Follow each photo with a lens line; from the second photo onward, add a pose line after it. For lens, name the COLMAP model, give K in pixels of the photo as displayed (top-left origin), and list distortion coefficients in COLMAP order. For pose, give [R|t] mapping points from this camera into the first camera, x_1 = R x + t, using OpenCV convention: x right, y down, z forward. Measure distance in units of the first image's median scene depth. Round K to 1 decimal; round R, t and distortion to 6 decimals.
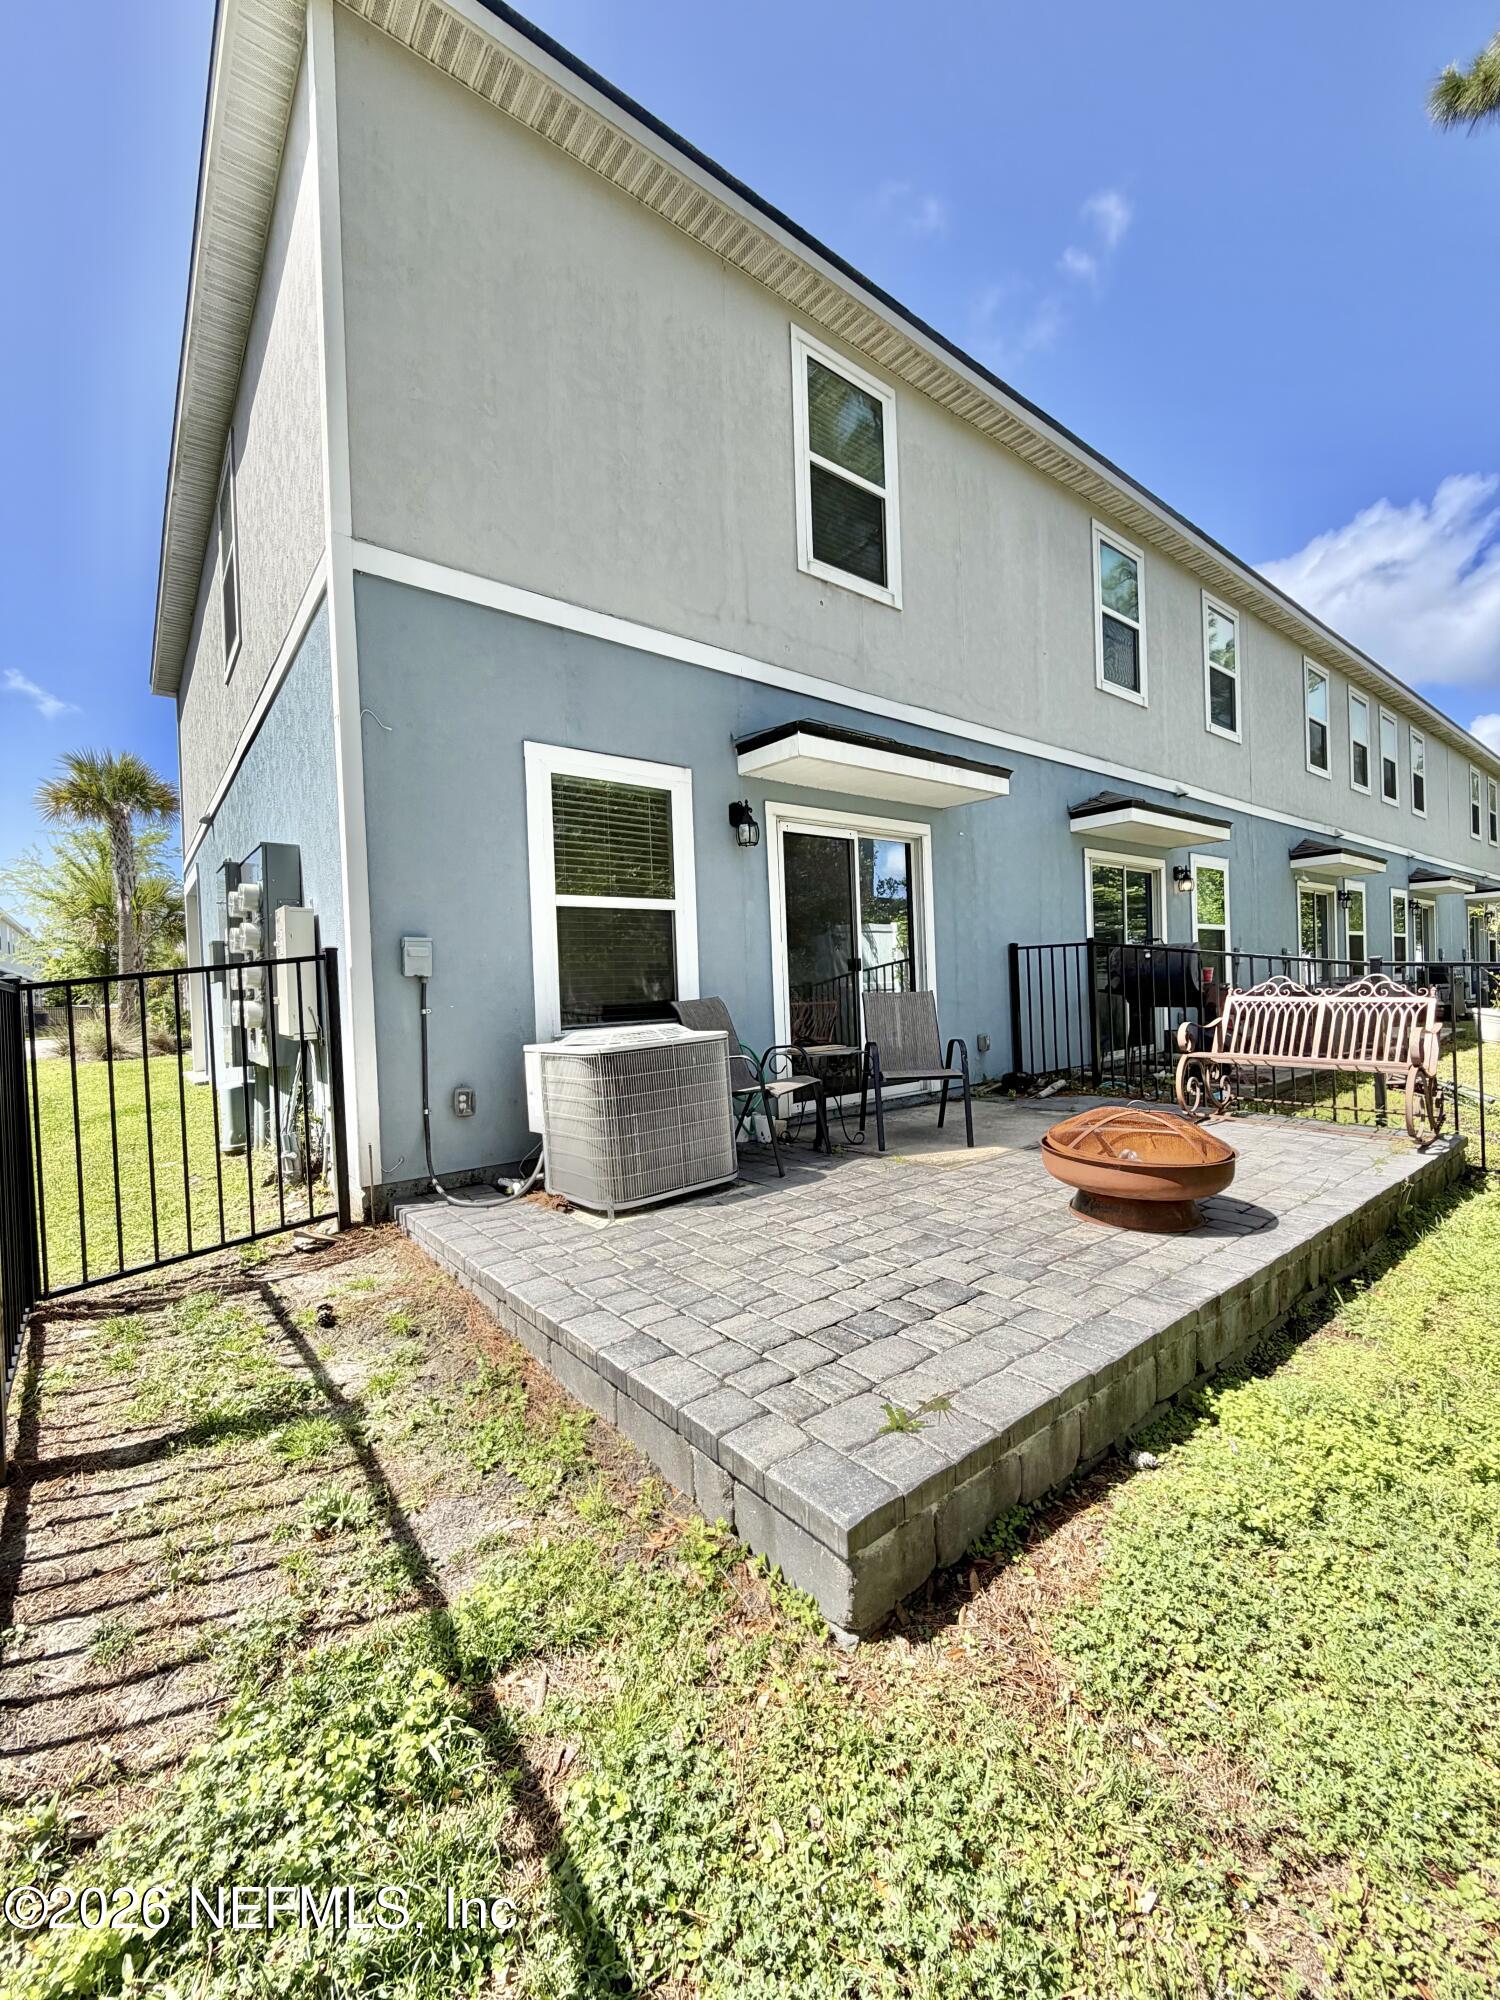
lens RADIAL K [[797.3, 0, 751.6], [0, 797.3, 995.2], [0, 0, 1]] dist [0.000776, 0.000184]
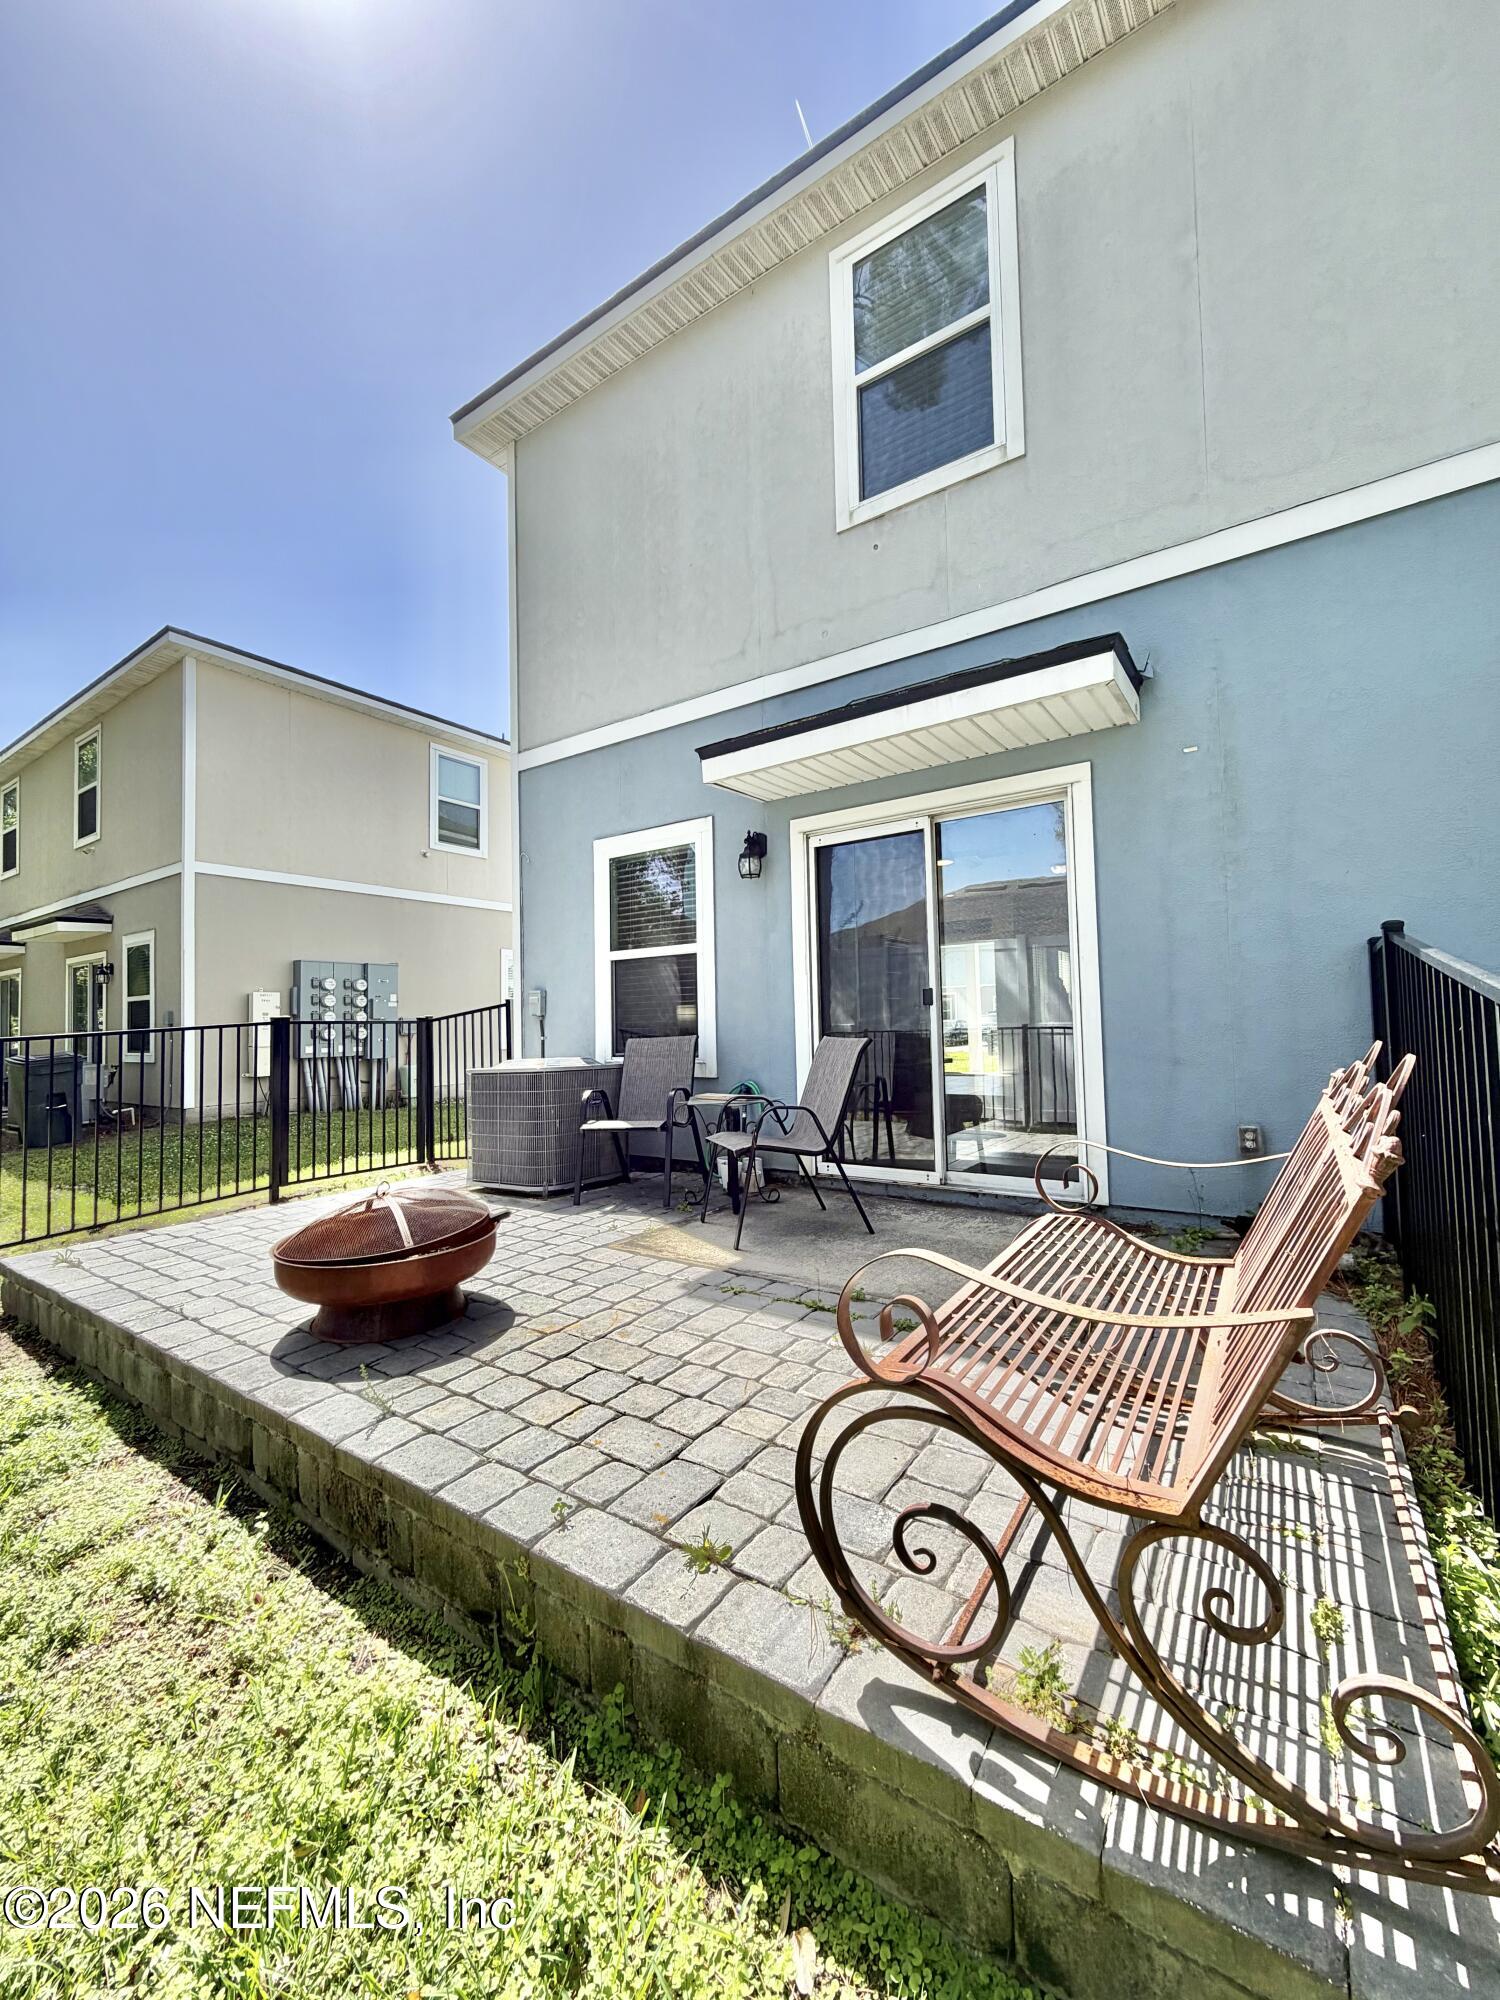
lens RADIAL K [[797.3, 0, 739.2], [0, 797.3, 995.9], [0, 0, 1]] dist [0.000776, 0.000184]
pose [[0.285548, -0.006243, -0.958344, 0.886612], [-0.001206, 0.999976, -0.006873, -0.039116], [0.958364, 0.003119, 0.285533, 0.700472]]
